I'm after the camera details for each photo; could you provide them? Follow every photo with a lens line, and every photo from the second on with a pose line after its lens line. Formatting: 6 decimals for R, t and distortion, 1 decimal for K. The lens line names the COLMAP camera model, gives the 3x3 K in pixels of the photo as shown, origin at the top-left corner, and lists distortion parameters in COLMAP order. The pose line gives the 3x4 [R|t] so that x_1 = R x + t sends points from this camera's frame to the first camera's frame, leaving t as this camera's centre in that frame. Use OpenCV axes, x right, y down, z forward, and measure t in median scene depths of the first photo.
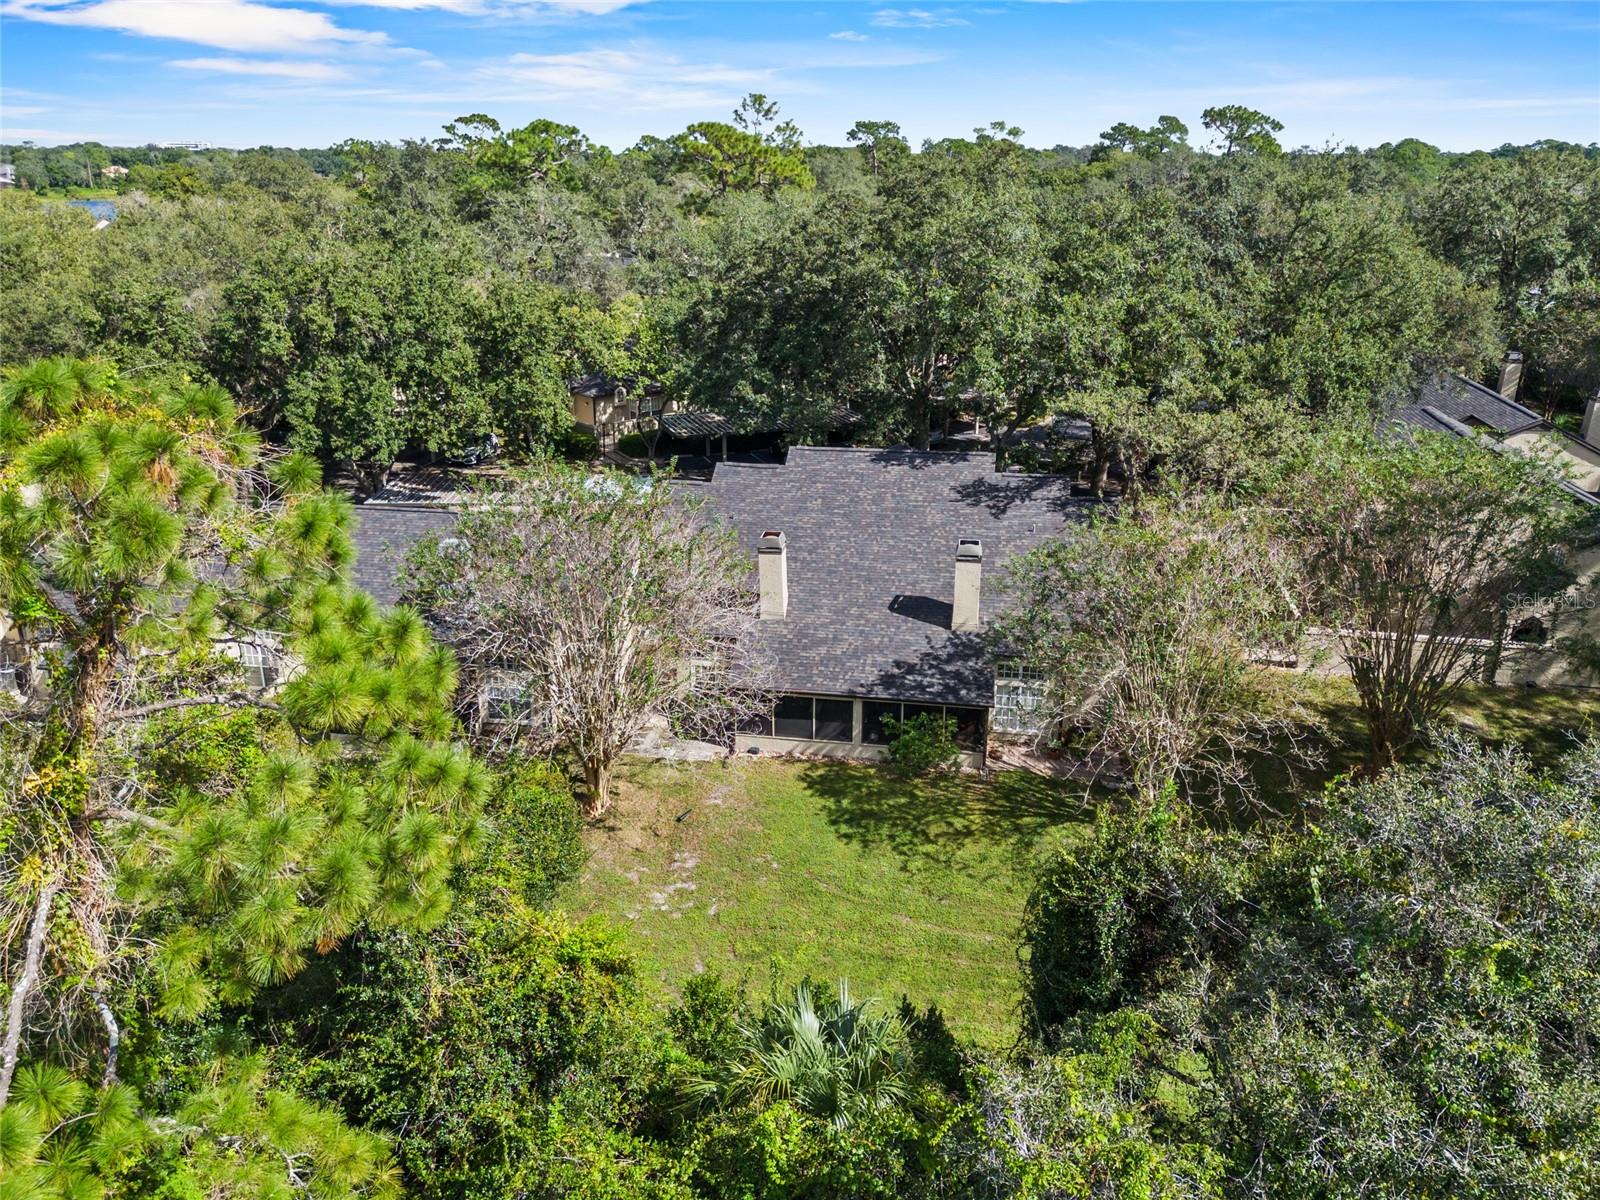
lens RADIAL K [[1213.1, 0, 805.8], [0, 1213.1, 562.5], [0, 0, 1]] dist [0.049685, -0.054592]
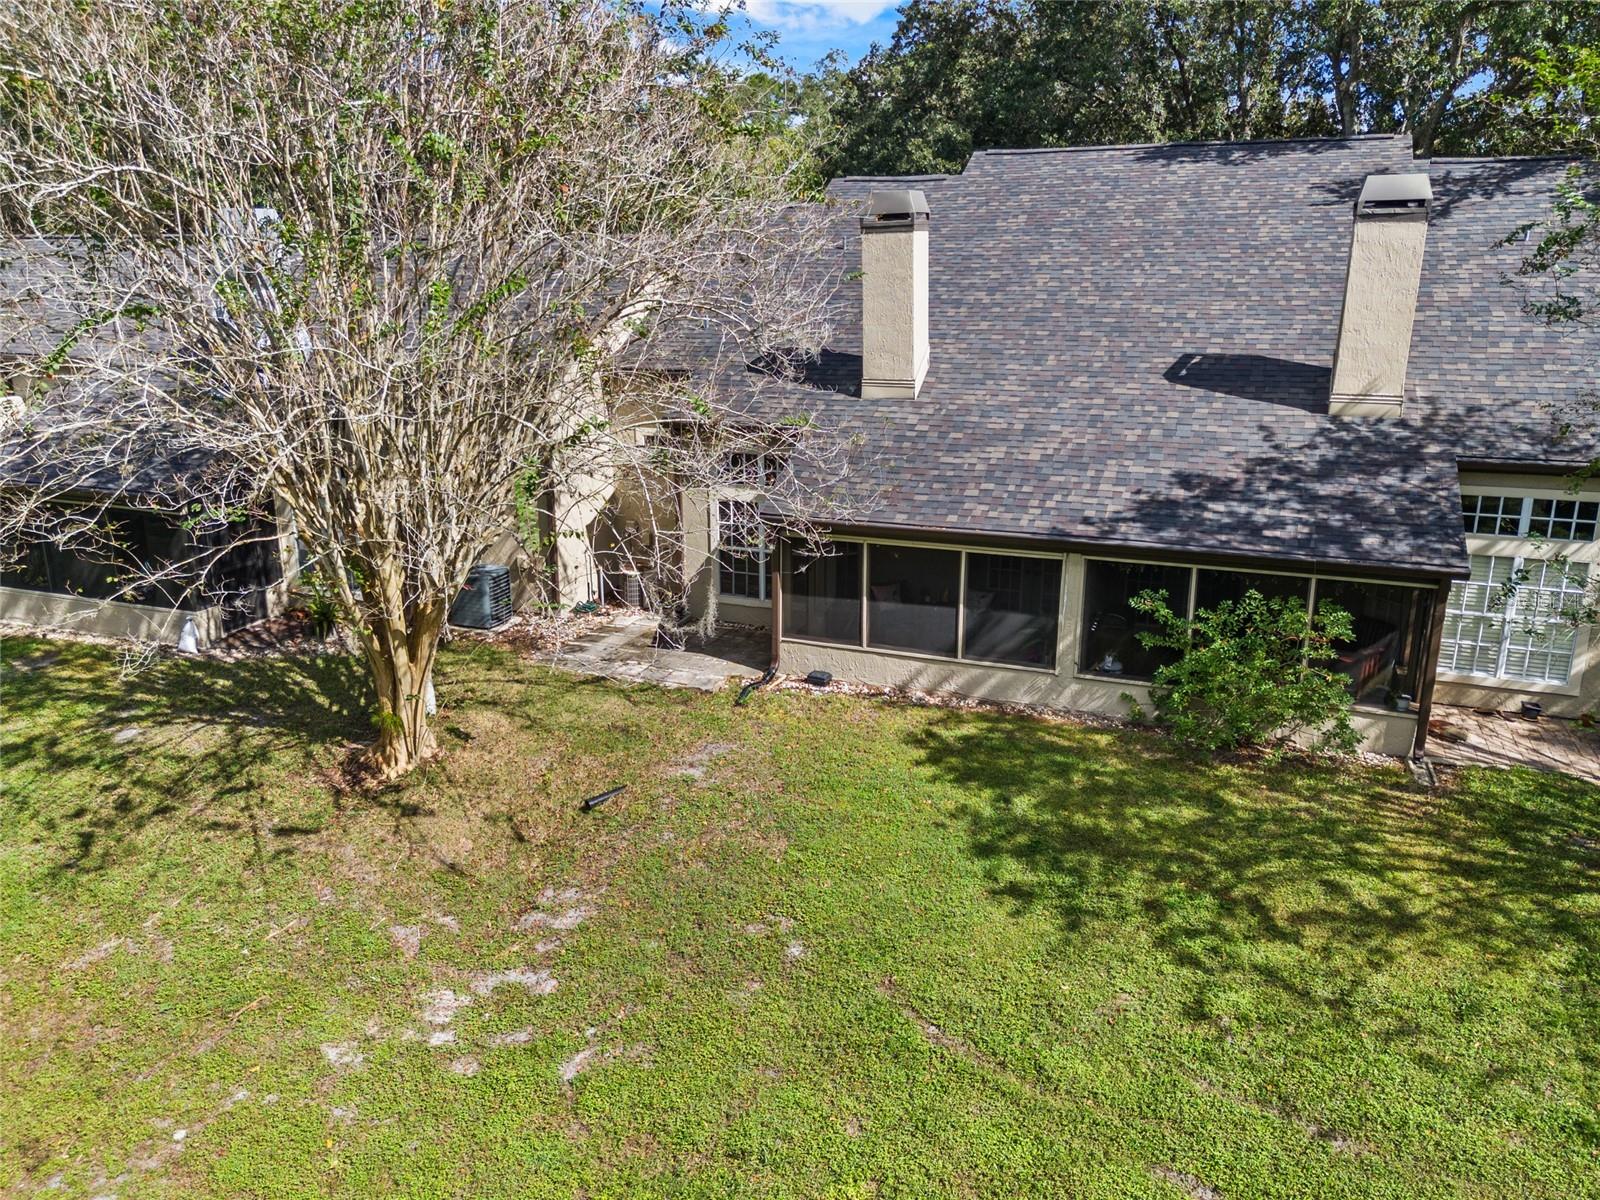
lens RADIAL K [[1213.1, 0, 797.9], [0, 1213.1, 589.2], [0, 0, 1]] dist [0.049685, -0.054592]
pose [[0.977612, 0.053621, -0.203470, 0.035491], [-0.065041, 0.996636, -0.049856, 0.148101], [0.200112, 0.061973, 0.977811, 0.592819]]
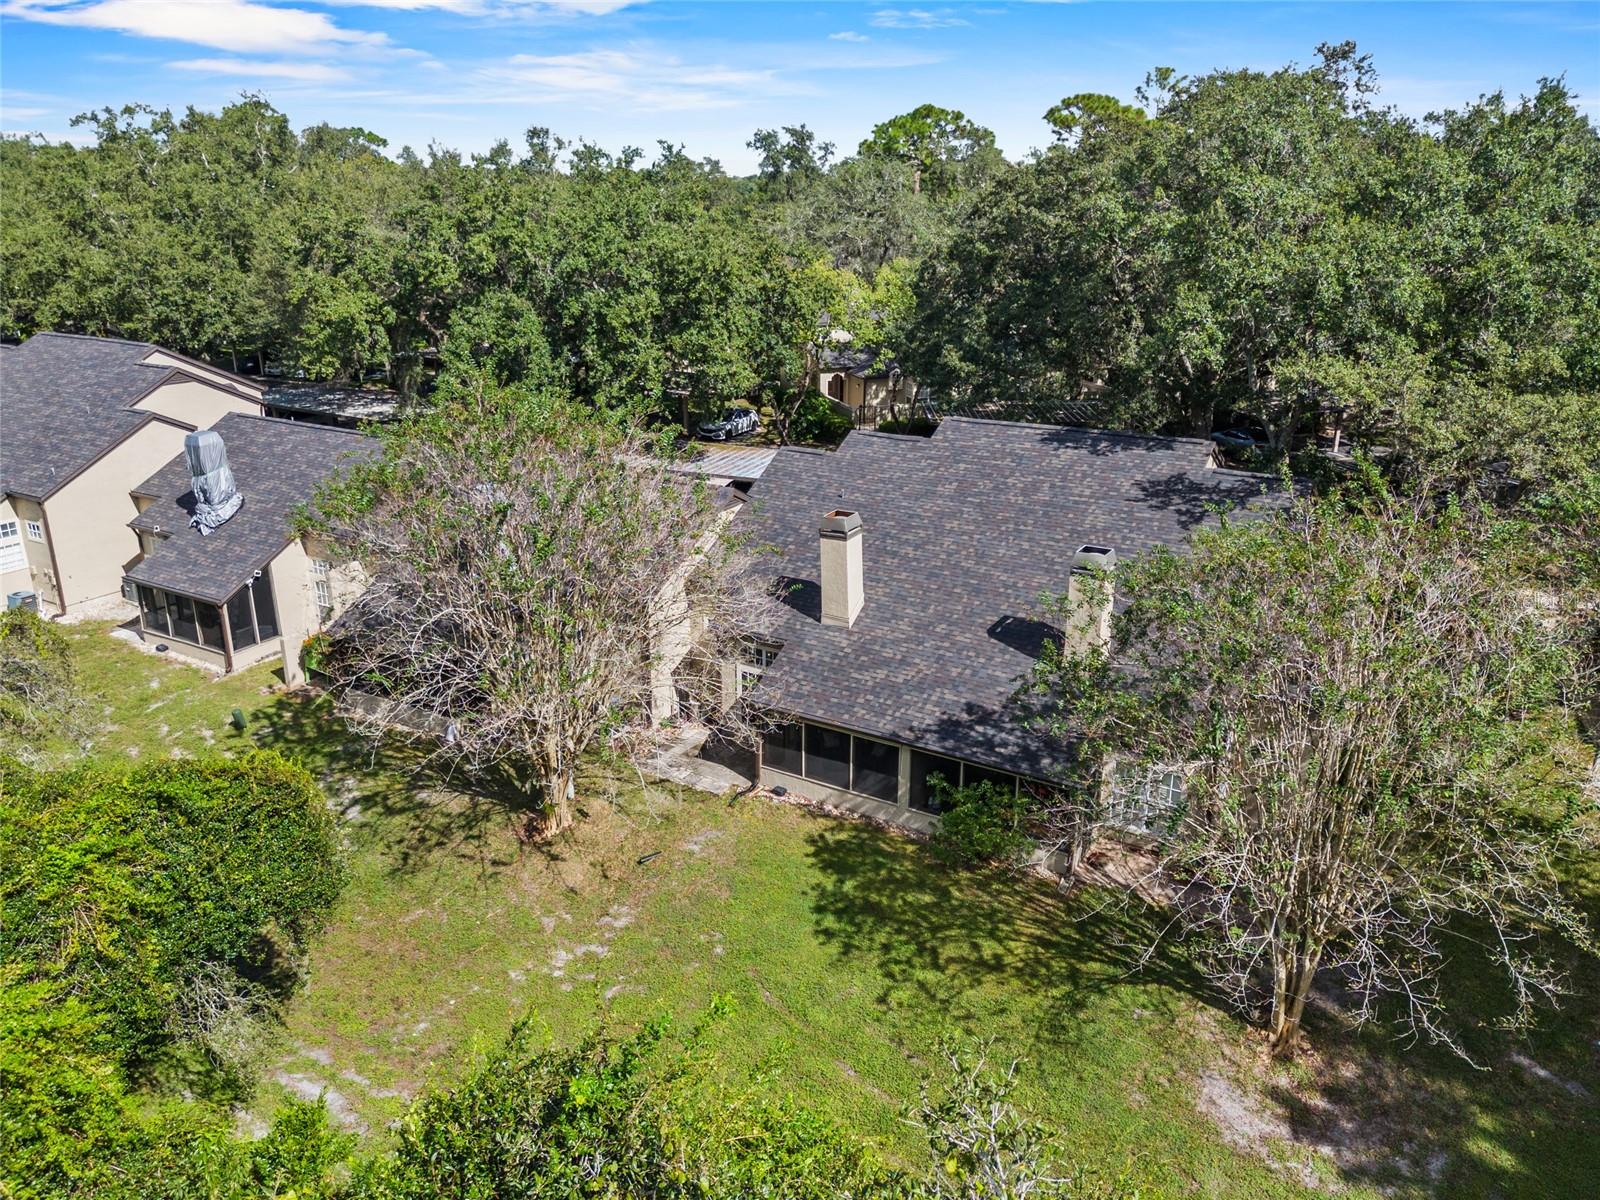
lens RADIAL K [[1213.1, 0, 789.4], [0, 1213.1, 564.5], [0, 0, 1]] dist [0.049685, -0.054592]
pose [[0.926401, 0.110574, -0.359937, 0.226773], [-0.117134, 0.993110, 0.003609, 0.009774], [0.357856, 0.038817, 0.932970, 0.289875]]
